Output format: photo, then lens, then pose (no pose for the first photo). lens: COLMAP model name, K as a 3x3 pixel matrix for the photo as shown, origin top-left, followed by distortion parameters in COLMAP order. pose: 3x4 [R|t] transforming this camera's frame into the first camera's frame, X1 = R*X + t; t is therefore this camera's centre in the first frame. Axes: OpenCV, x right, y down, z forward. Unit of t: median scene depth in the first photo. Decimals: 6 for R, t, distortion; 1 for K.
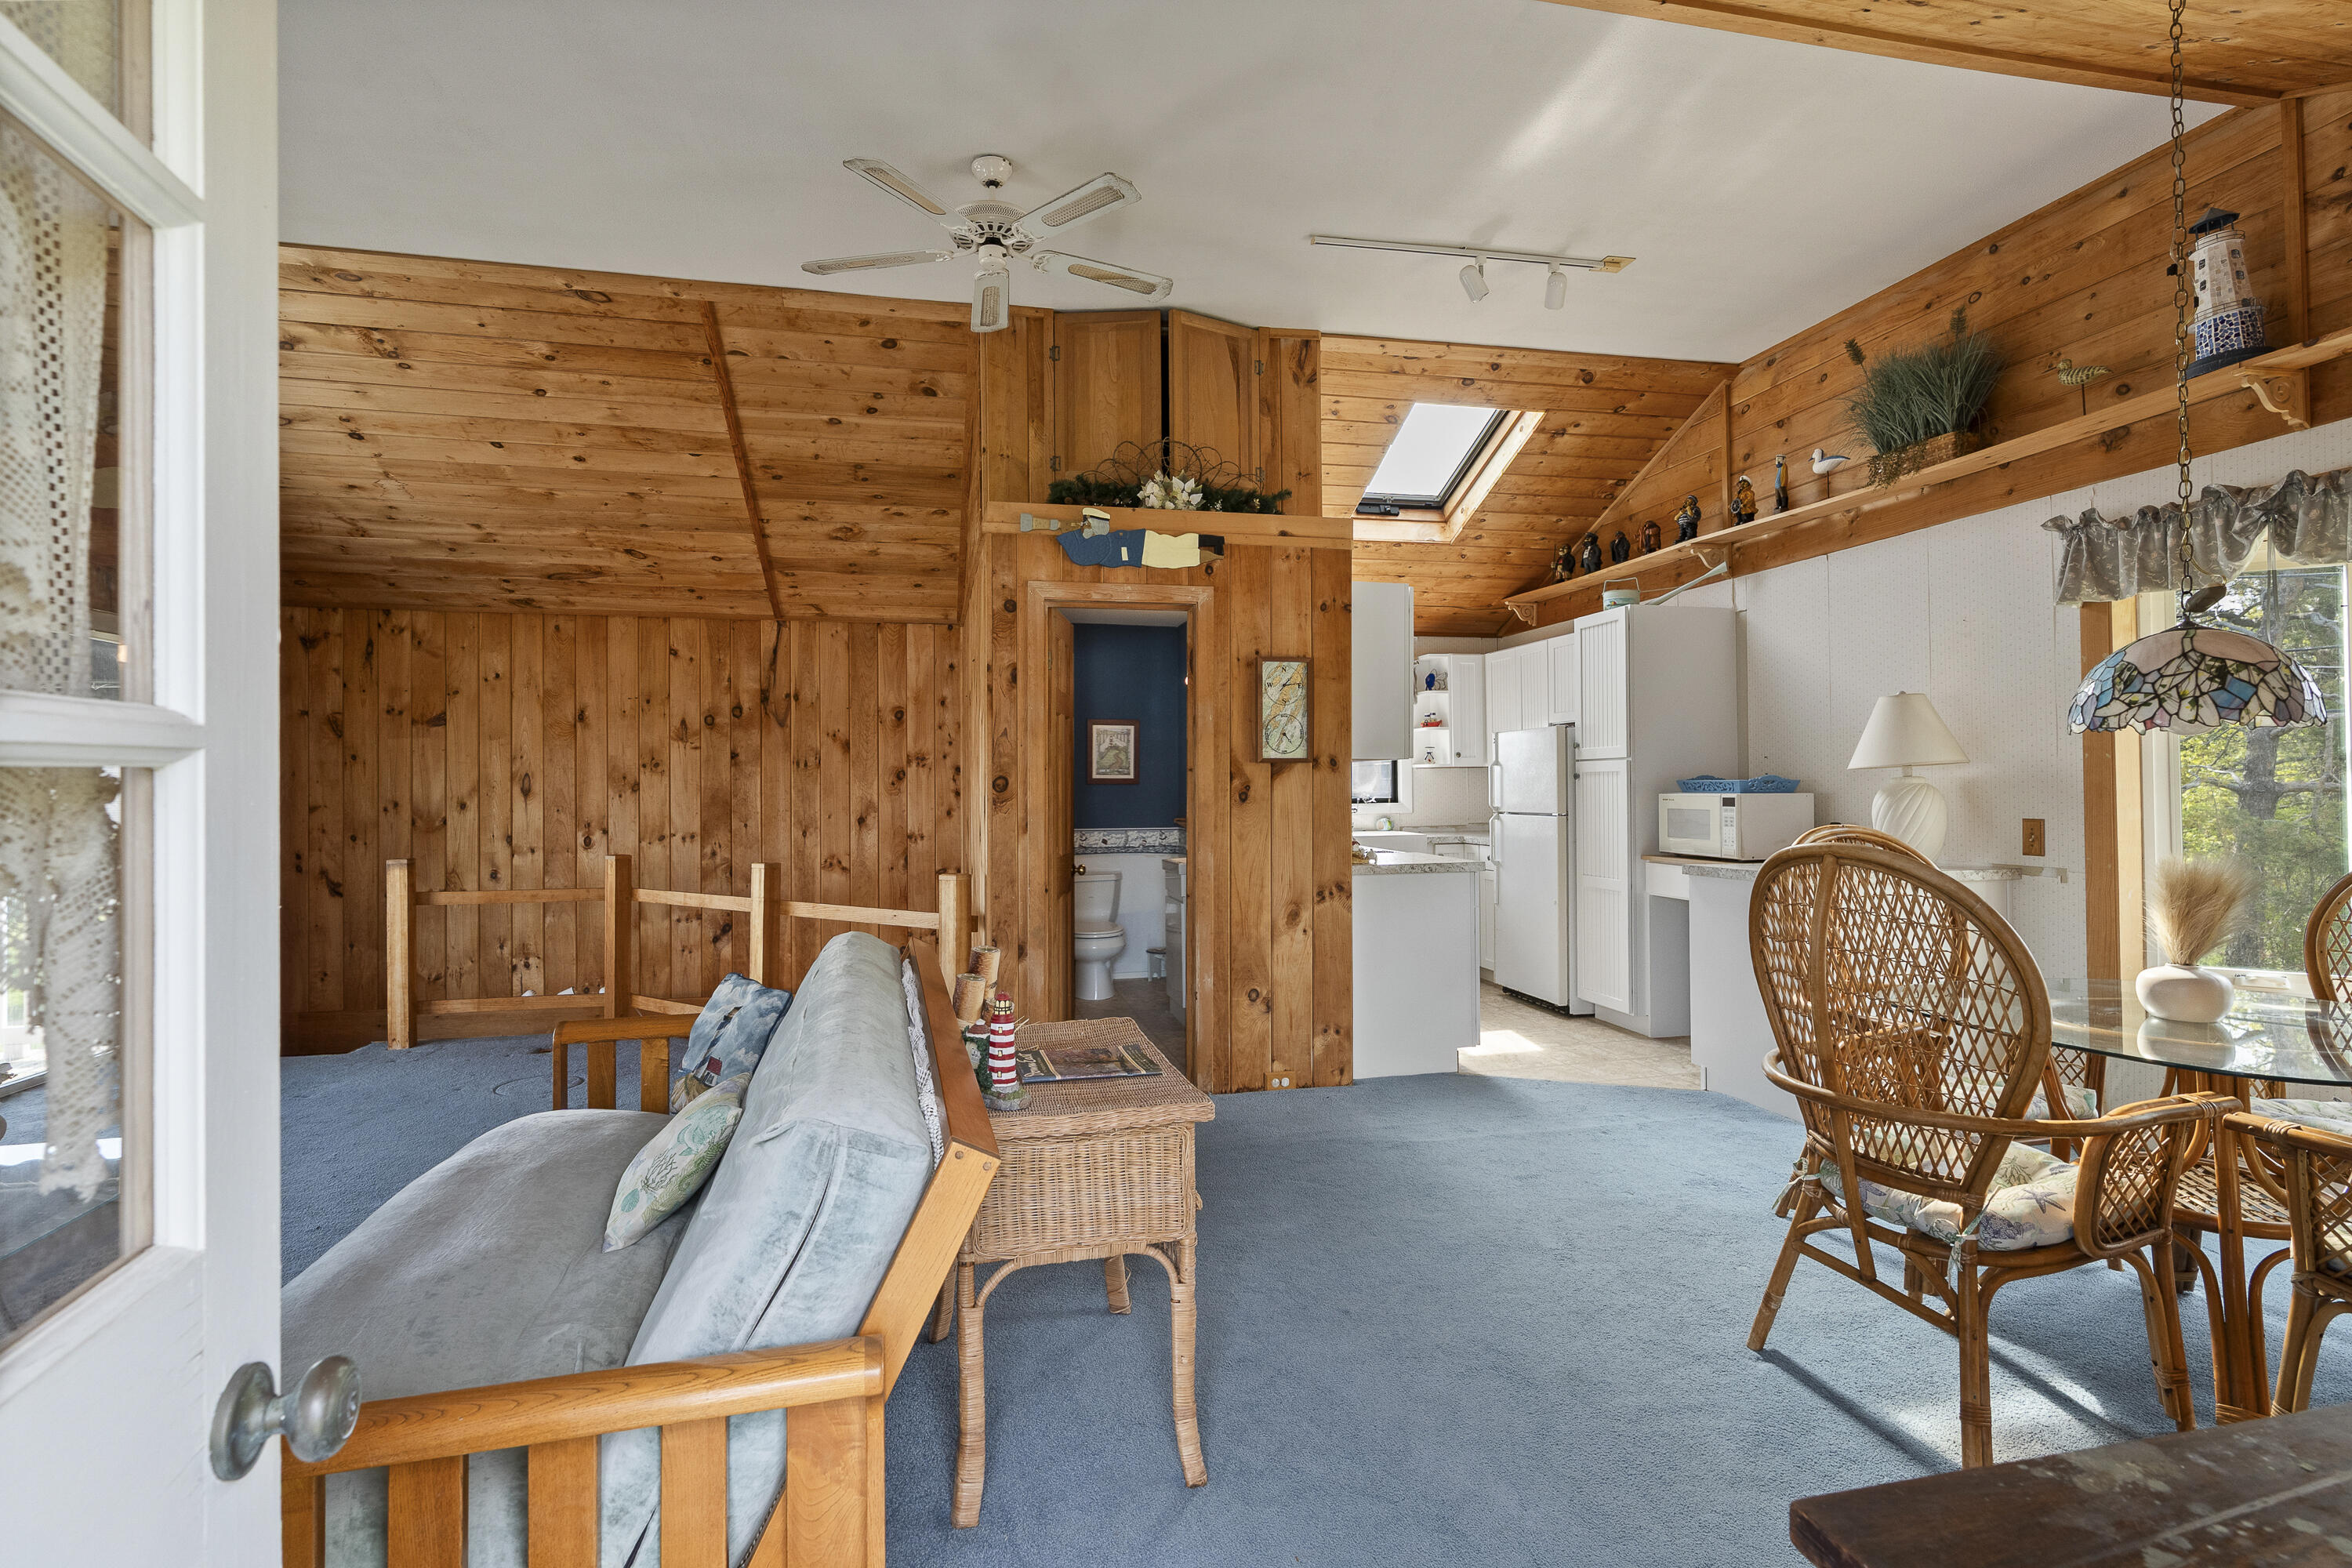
lens RADIAL K [[1117.8, 0, 1180.3], [0, 1117.8, 769.2], [0, 0, 1]] dist [-0.005673, 0.003320]
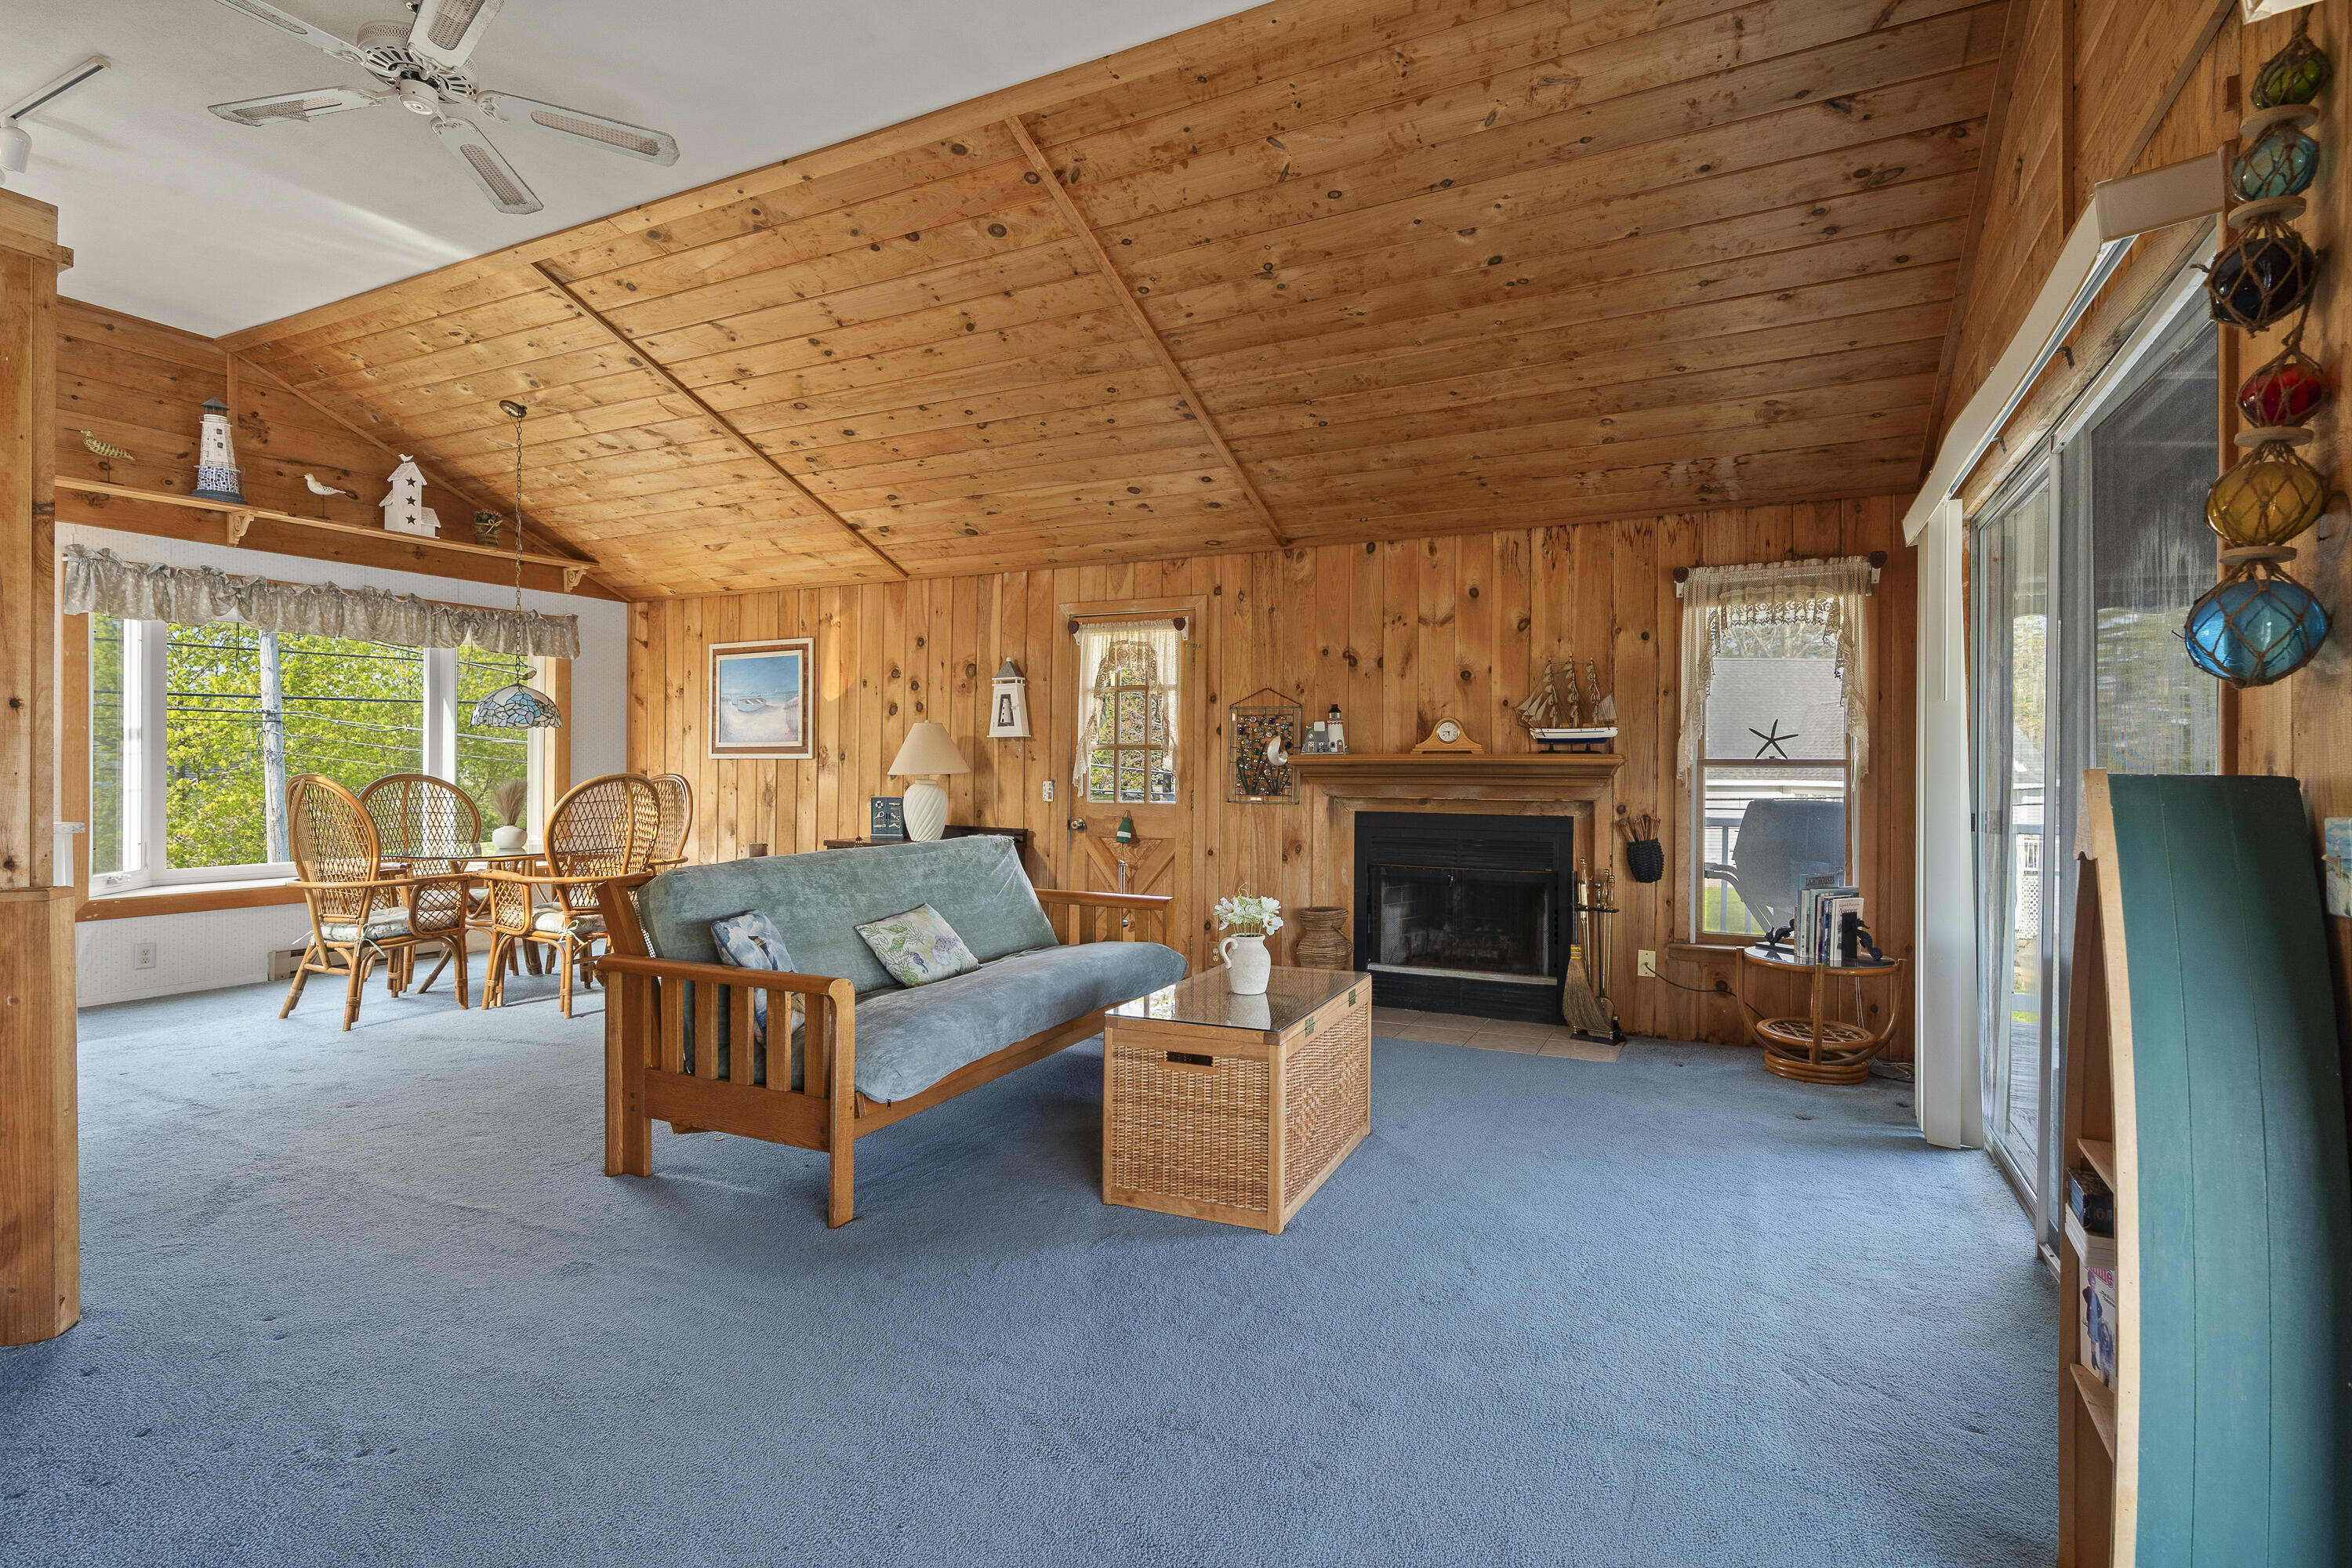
lens RADIAL K [[1125.5, 0, 1175.8], [0, 1125.5, 772.1], [0, 0, 1]] dist [-0.016773, 0.004865]
pose [[-0.772263, -0.000545, 0.635303, -0.733203], [-0.009121, 0.999906, -0.010229, 0.030843], [-0.635237, -0.013694, -0.772196, 0.827412]]
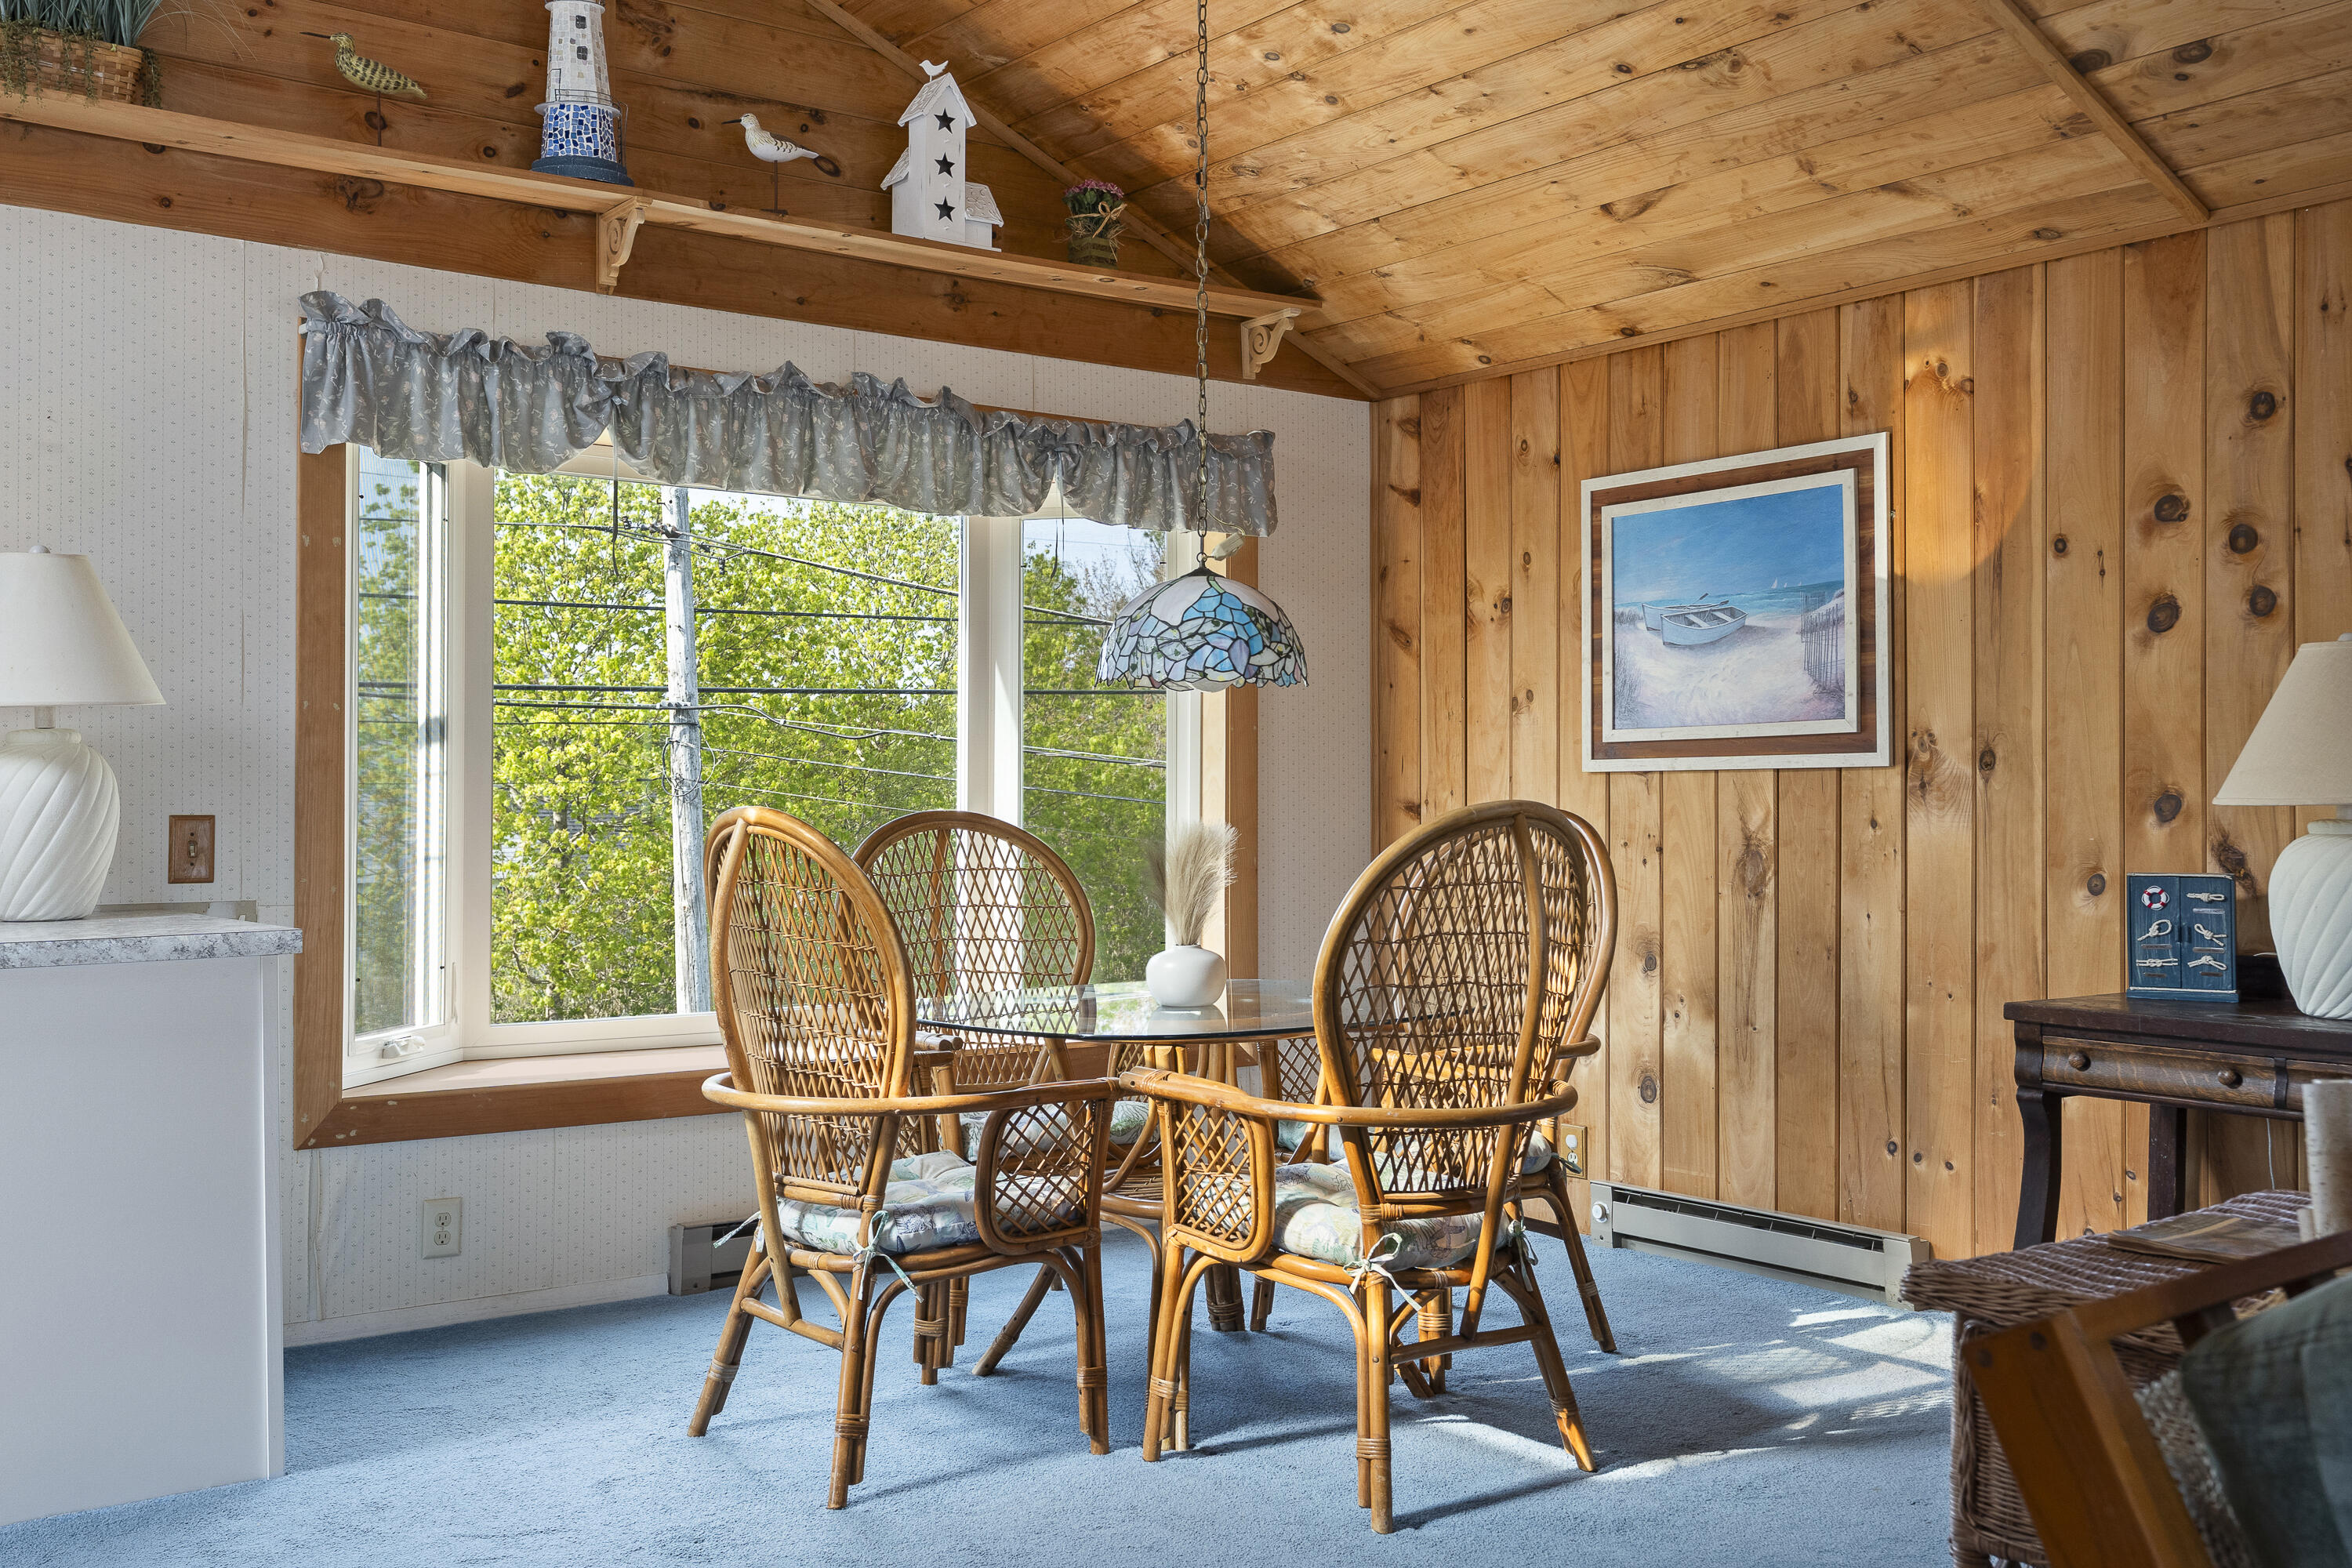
lens RADIAL K [[2169.2, 0, 1179.8], [0, 2169.2, 767.9], [0, 0, 1]] dist [0.002770, 0.000000]
pose [[-0.412764, 0.023619, 0.910532, -0.297137], [-0.009615, 0.999495, -0.030286, 0.036480], [-0.910787, -0.021255, -0.412329, 0.735535]]
